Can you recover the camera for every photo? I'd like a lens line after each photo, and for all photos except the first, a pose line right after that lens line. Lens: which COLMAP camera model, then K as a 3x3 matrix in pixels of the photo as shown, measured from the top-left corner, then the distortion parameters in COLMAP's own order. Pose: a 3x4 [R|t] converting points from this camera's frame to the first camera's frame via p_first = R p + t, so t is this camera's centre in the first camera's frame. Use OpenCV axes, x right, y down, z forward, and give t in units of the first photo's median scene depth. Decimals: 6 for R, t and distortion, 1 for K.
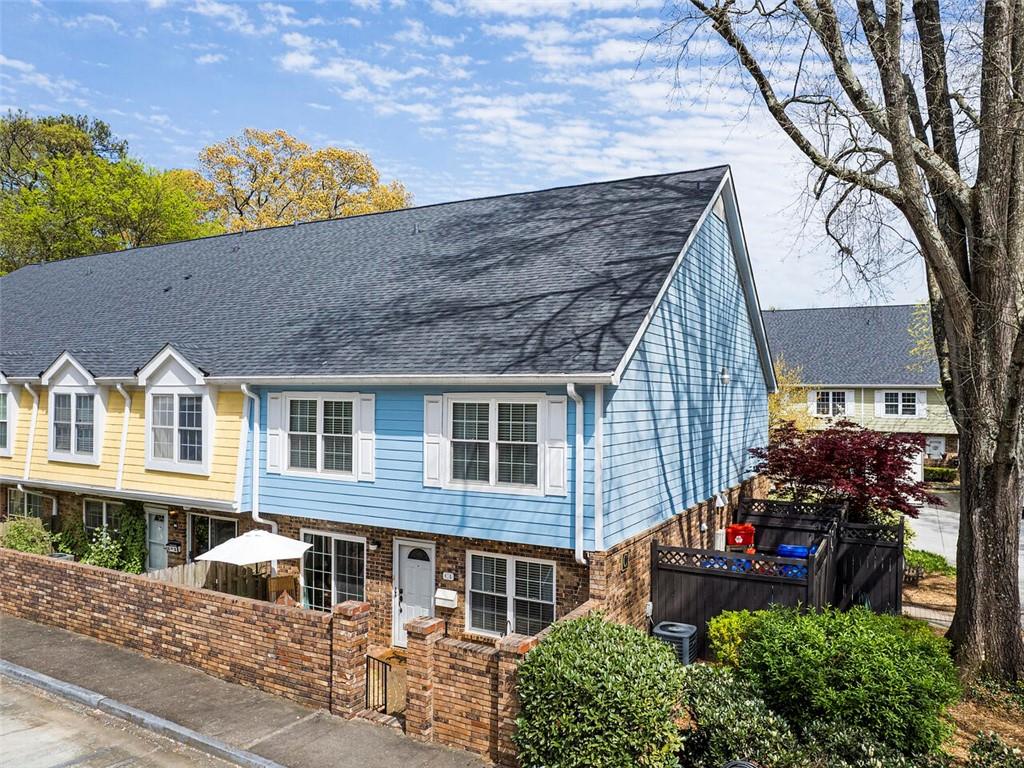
lens RADIAL K [[761.0, 0, 517.2], [0, 761.0, 380.5], [0, 0, 1]] dist [-0.063089, 0.047558]
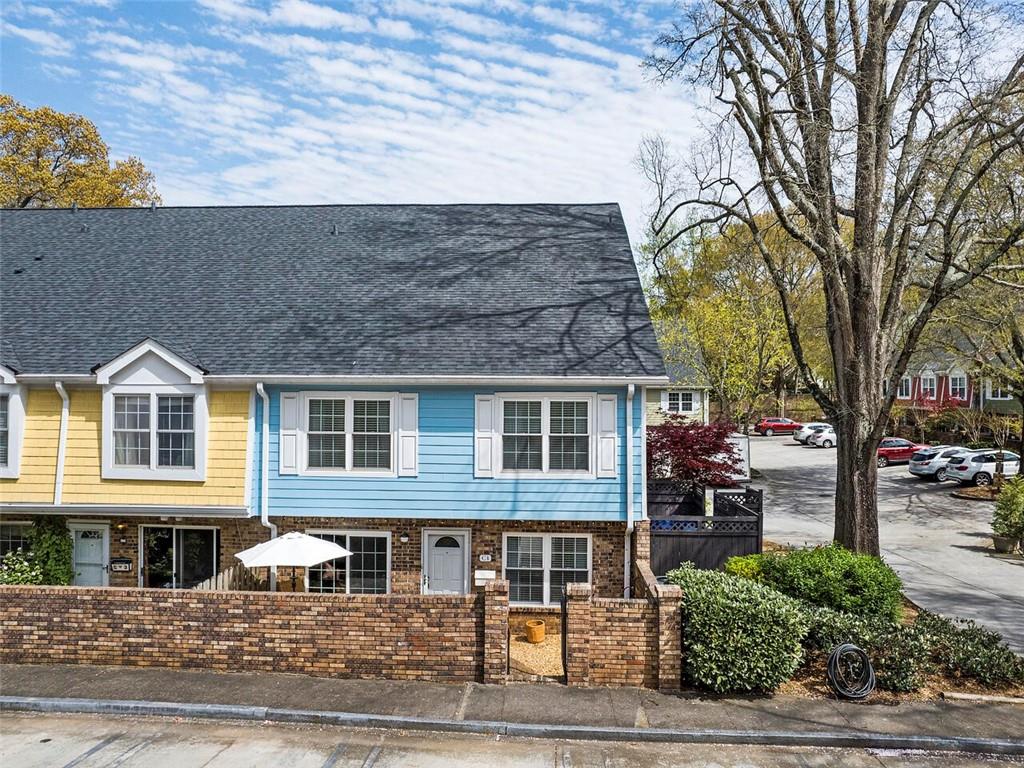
lens RADIAL K [[761.0, 0, 508.9], [0, 761.0, 380.8], [0, 0, 1]] dist [-0.063089, 0.047558]
pose [[0.892277, 0.006947, 0.451435, -0.573801], [-0.007078, 0.999974, -0.001397, 0.000742], [-0.451433, -0.001948, 0.892303, -0.002869]]
